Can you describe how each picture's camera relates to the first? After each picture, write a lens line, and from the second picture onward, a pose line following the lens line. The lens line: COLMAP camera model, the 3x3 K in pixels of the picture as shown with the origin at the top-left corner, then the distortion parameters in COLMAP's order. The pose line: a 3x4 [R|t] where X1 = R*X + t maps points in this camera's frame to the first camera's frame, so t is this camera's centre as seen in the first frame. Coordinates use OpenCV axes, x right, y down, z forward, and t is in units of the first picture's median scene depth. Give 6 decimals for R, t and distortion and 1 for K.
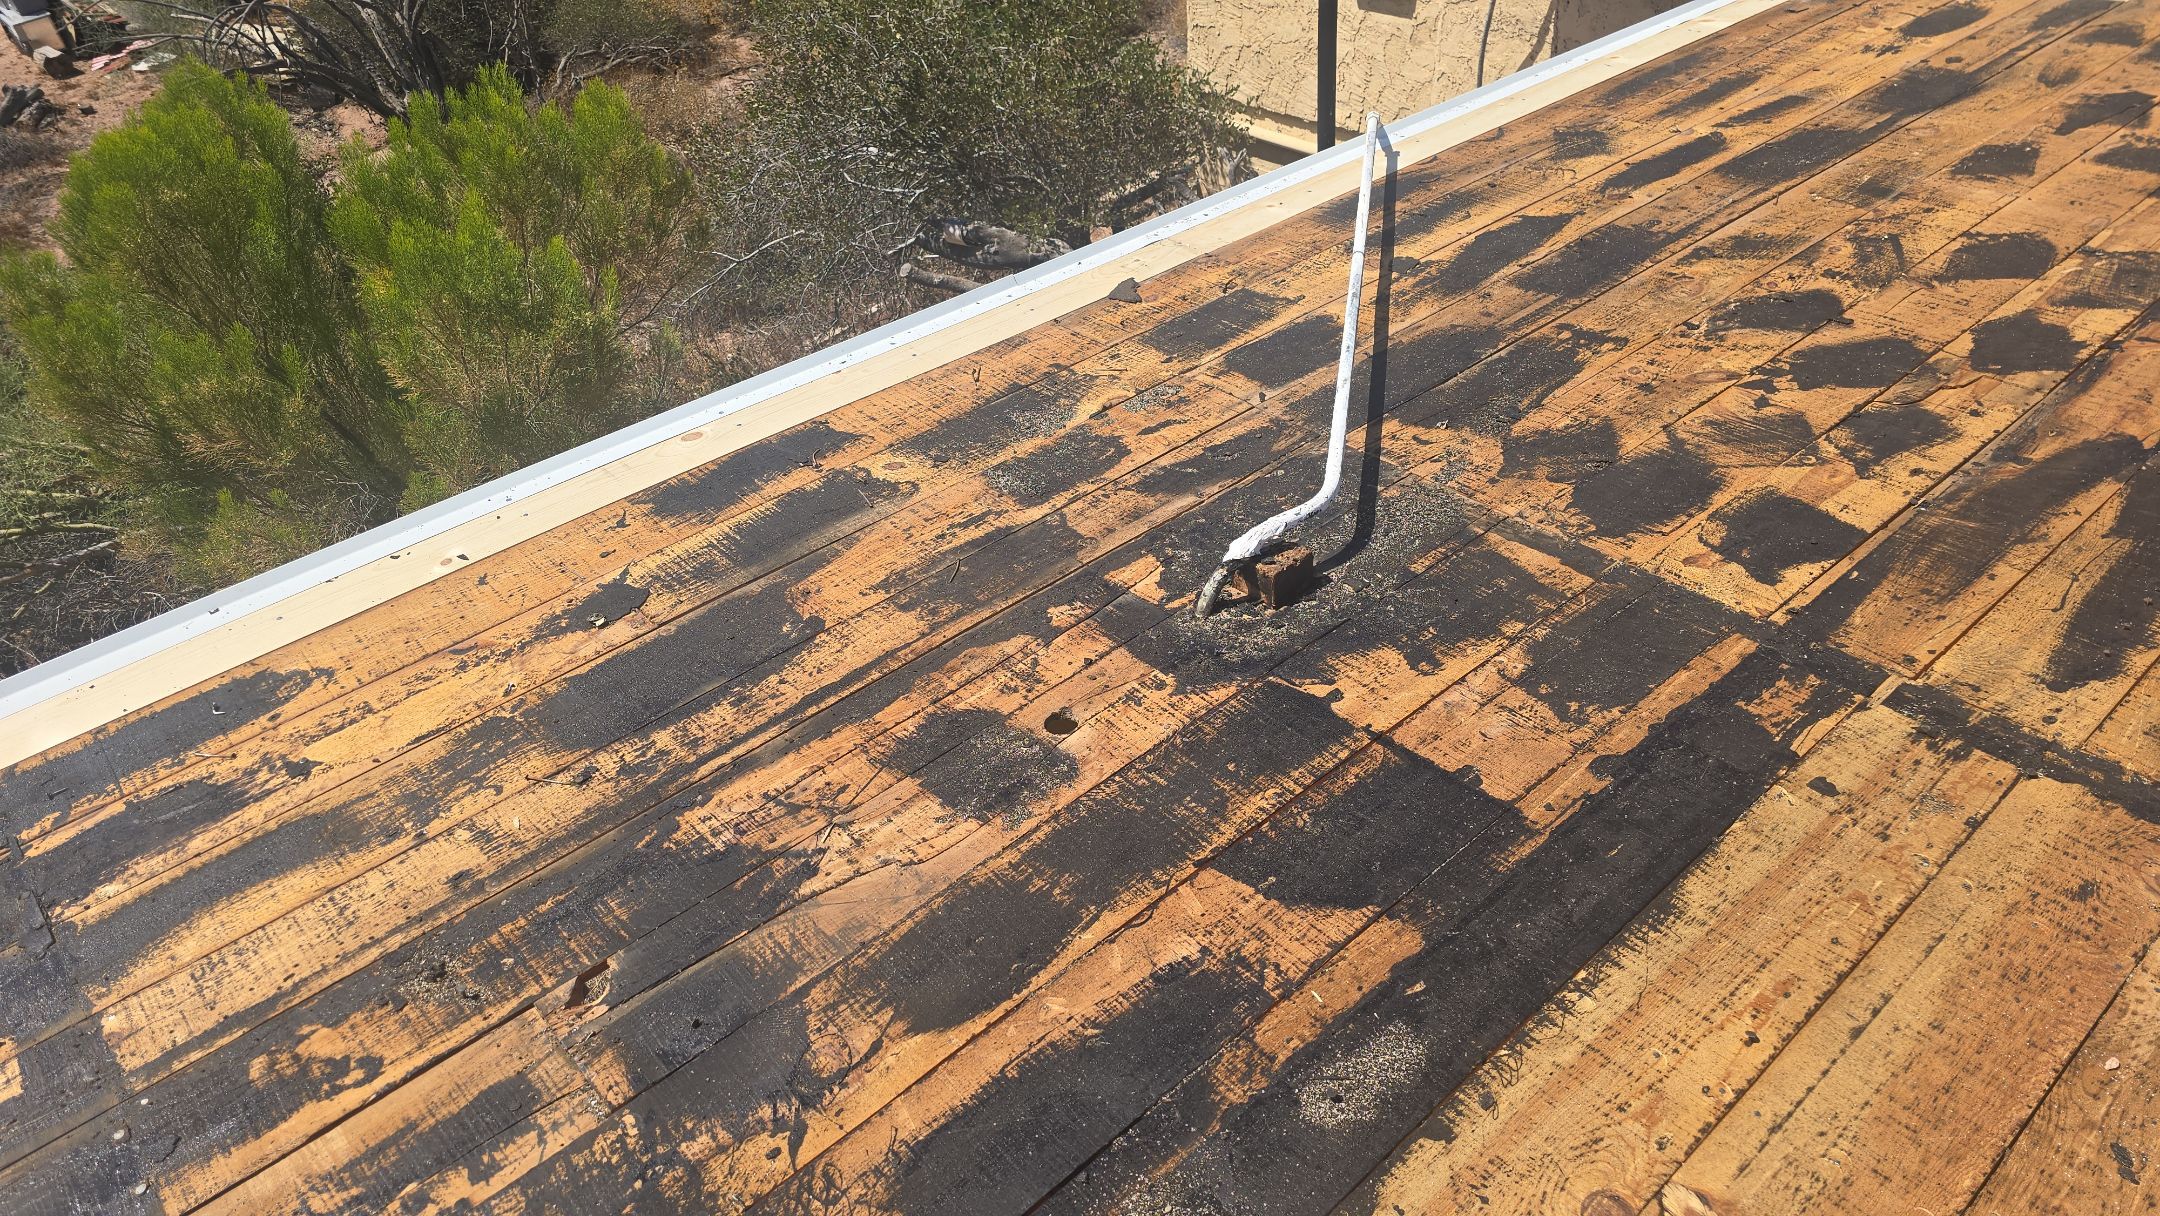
lens RADIAL K [[1454.4, 0, 1073.8], [0, 1454.4, 596.4], [0, 0, 1]] dist [0.068453, -0.065178]
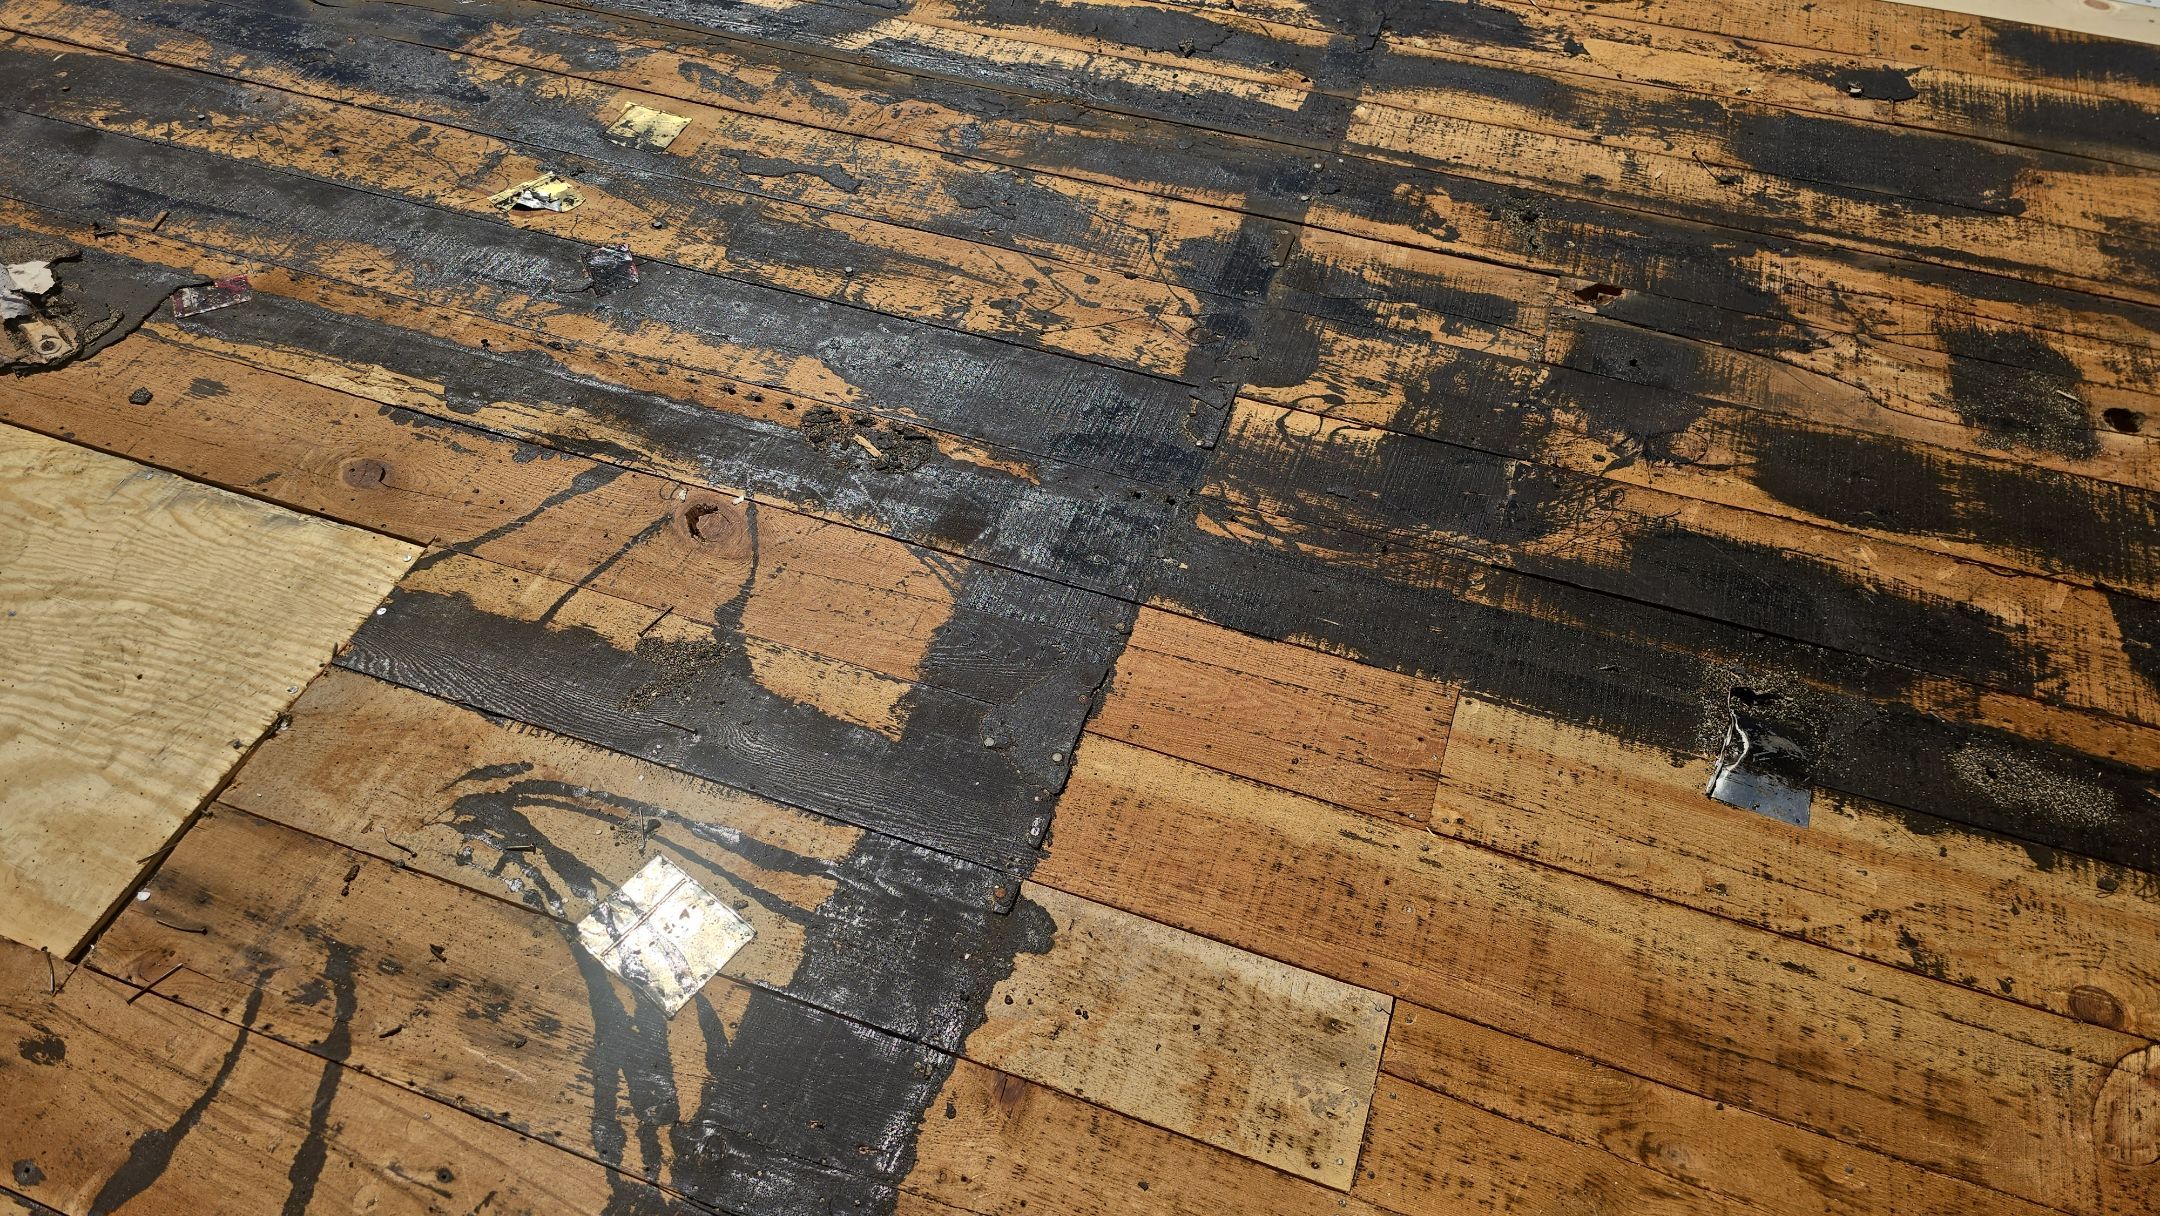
lens RADIAL K [[1454.4, 0, 1073.8], [0, 1454.4, 596.4], [0, 0, 1]] dist [0.068453, -0.065178]
pose [[0.493518, 0.718471, -0.490142, 0.218915], [-0.535559, 0.695079, 0.479627, 0.072640], [0.685286, 0.025796, 0.727818, -0.188155]]
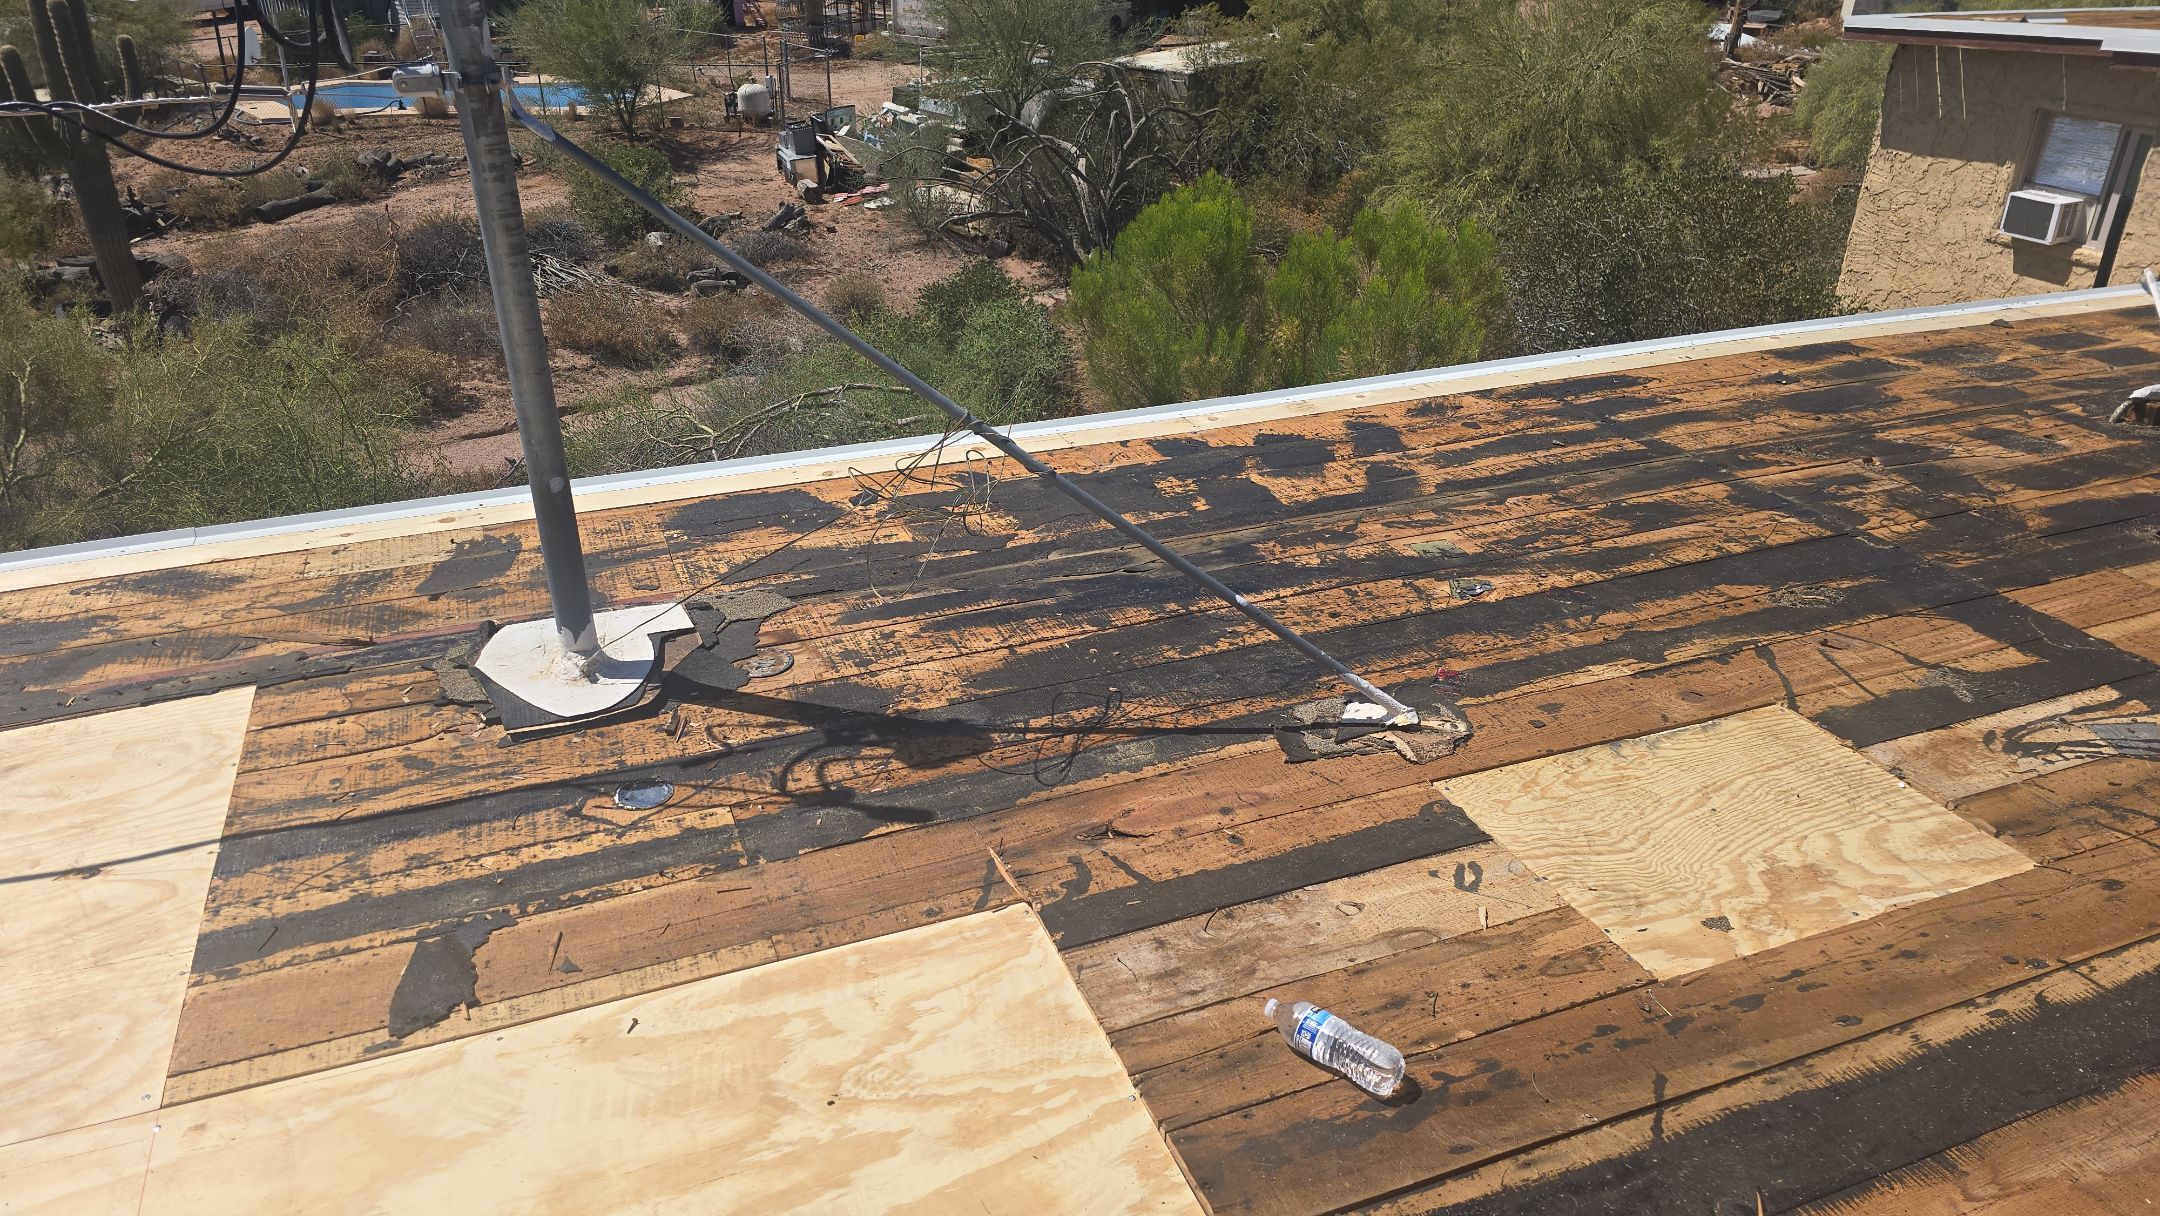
lens RADIAL K [[1454.4, 0, 1073.8], [0, 1454.4, 596.4], [0, 0, 1]] dist [0.068453, -0.065178]
pose [[0.942278, 0.216684, -0.255265, -0.805805], [-0.254197, 0.959151, -0.124152, 1.004682], [0.217936, 0.181873, 0.958867, -1.467570]]
